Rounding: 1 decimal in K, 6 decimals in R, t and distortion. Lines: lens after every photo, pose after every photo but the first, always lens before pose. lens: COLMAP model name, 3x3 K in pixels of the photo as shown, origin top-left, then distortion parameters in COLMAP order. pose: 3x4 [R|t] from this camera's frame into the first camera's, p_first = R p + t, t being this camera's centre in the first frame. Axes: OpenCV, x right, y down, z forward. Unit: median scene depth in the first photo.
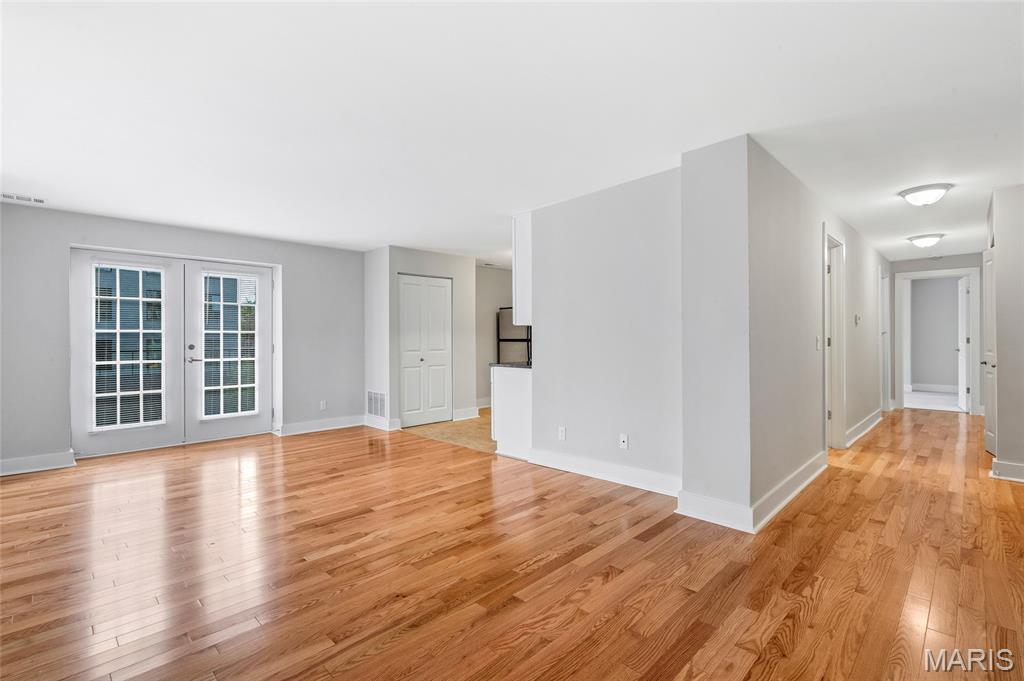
lens RADIAL K [[465.2, 0, 506.2], [0, 465.2, 335.8], [0, 0, 1]] dist [-0.003283, 0.001168]
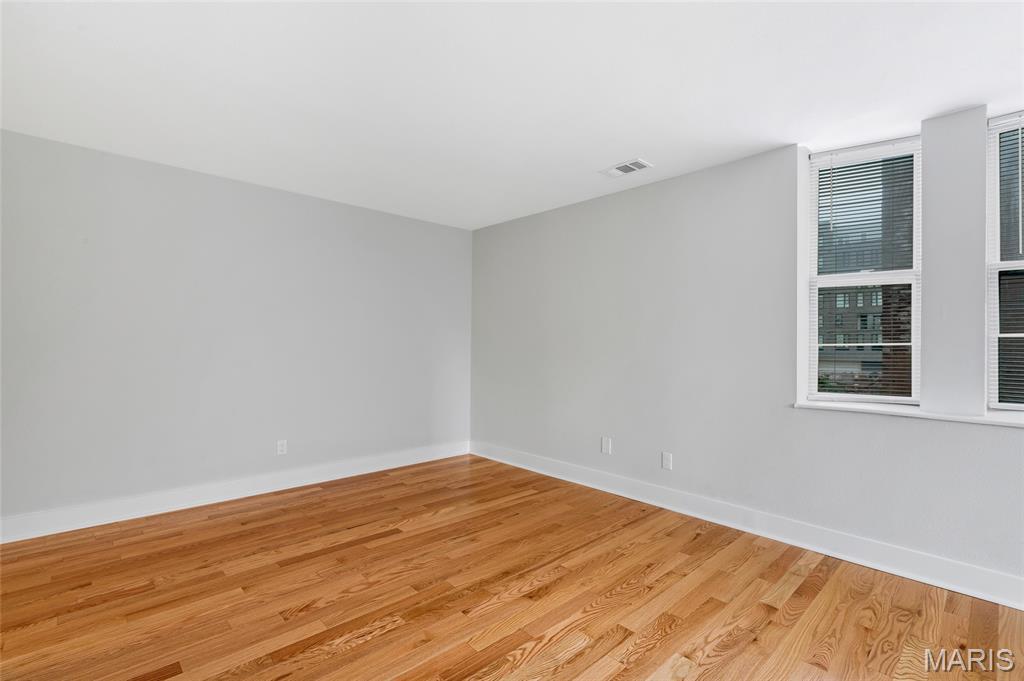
lens RADIAL K [[465.2, 0, 516.1], [0, 465.2, 349.2], [0, 0, 1]] dist [-0.003283, 0.001168]
pose [[-0.999835, -0.005679, 0.017244, -0.100902], [-0.005637, 0.999981, 0.002436, 0.006940], [-0.017258, 0.002338, -0.999848, 0.944111]]
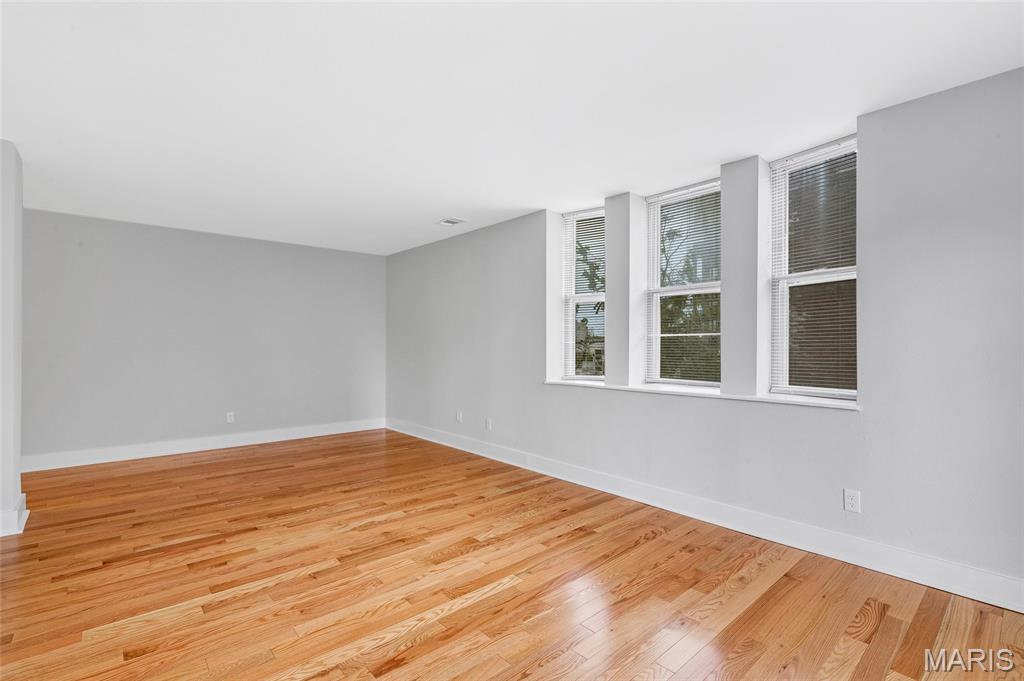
lens RADIAL K [[465.2, 0, 512.3], [0, 465.2, 354.8], [0, 0, 1]] dist [-0.003283, 0.001168]
pose [[-0.998735, 0.002421, 0.050225, -0.443917], [0.003320, 0.999836, 0.017828, 0.008715], [-0.050174, 0.017972, -0.998579, 1.261199]]
